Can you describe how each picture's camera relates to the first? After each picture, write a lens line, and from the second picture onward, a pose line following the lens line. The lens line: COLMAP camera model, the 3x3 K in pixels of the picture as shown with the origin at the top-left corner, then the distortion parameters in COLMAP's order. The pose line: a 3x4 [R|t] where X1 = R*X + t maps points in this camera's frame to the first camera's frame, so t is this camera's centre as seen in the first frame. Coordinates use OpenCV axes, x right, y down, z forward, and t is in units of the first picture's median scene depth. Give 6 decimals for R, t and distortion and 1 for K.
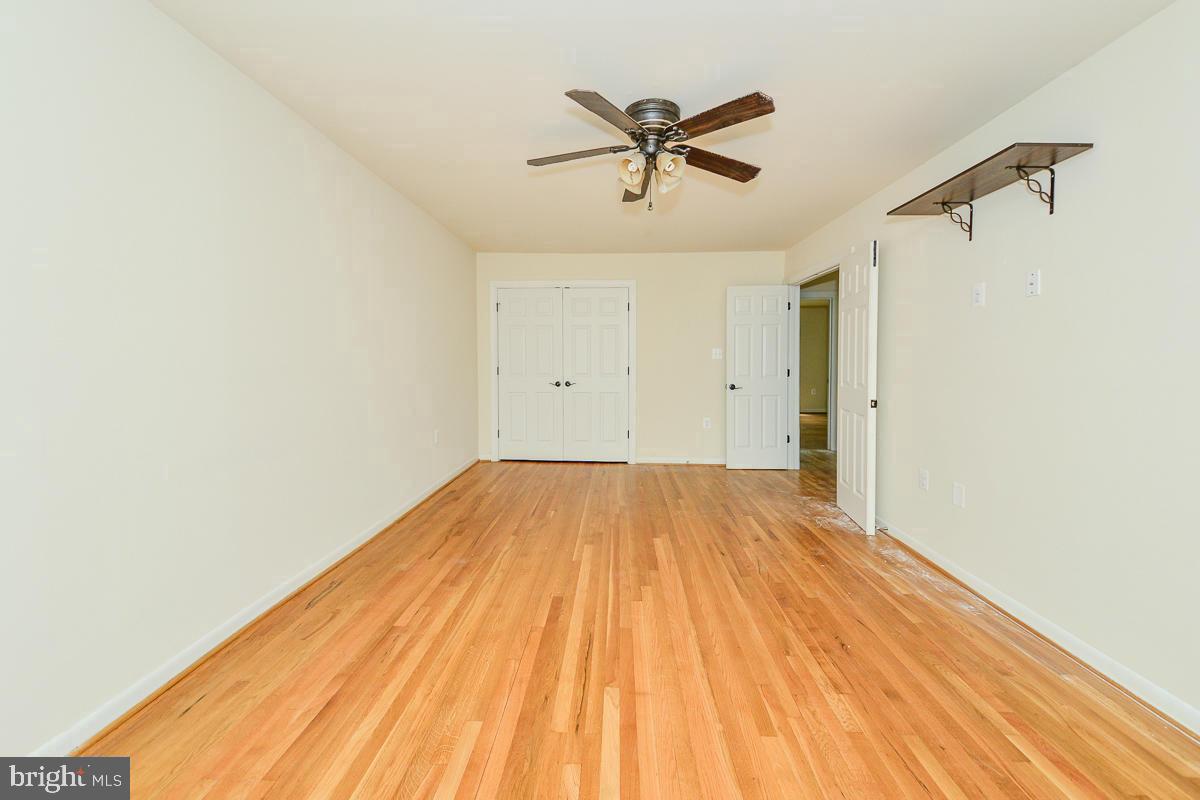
lens RADIAL K [[479.0, 0, 601.9], [0, 479.0, 363.4], [0, 0, 1]] dist [0.054283, -0.033138]
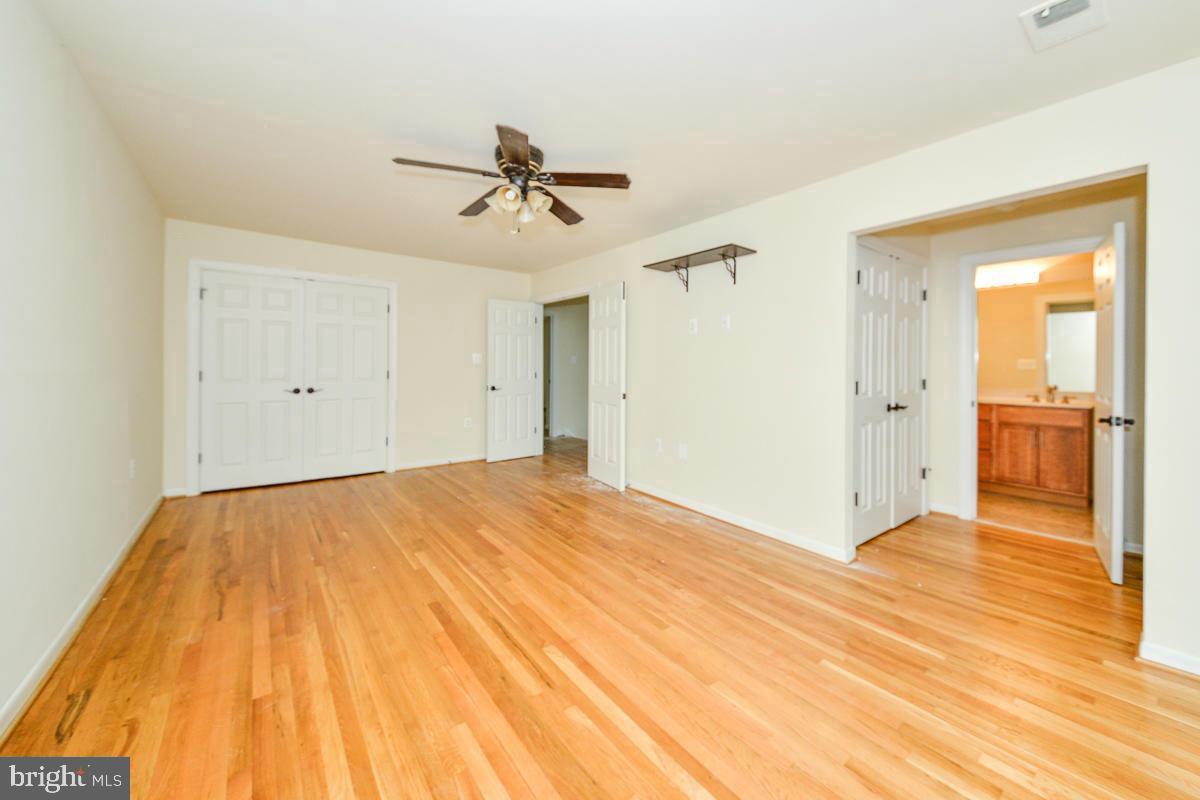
lens RADIAL K [[446.1, 0, 605.2], [0, 446.1, 349.6], [0, 0, 1]] dist [0.031407, -0.011474]
pose [[0.770185, 0.028029, 0.637204, -0.411682], [-0.001832, 0.999127, -0.041736, 0.002104], [-0.637818, 0.030977, 0.769564, 0.046065]]
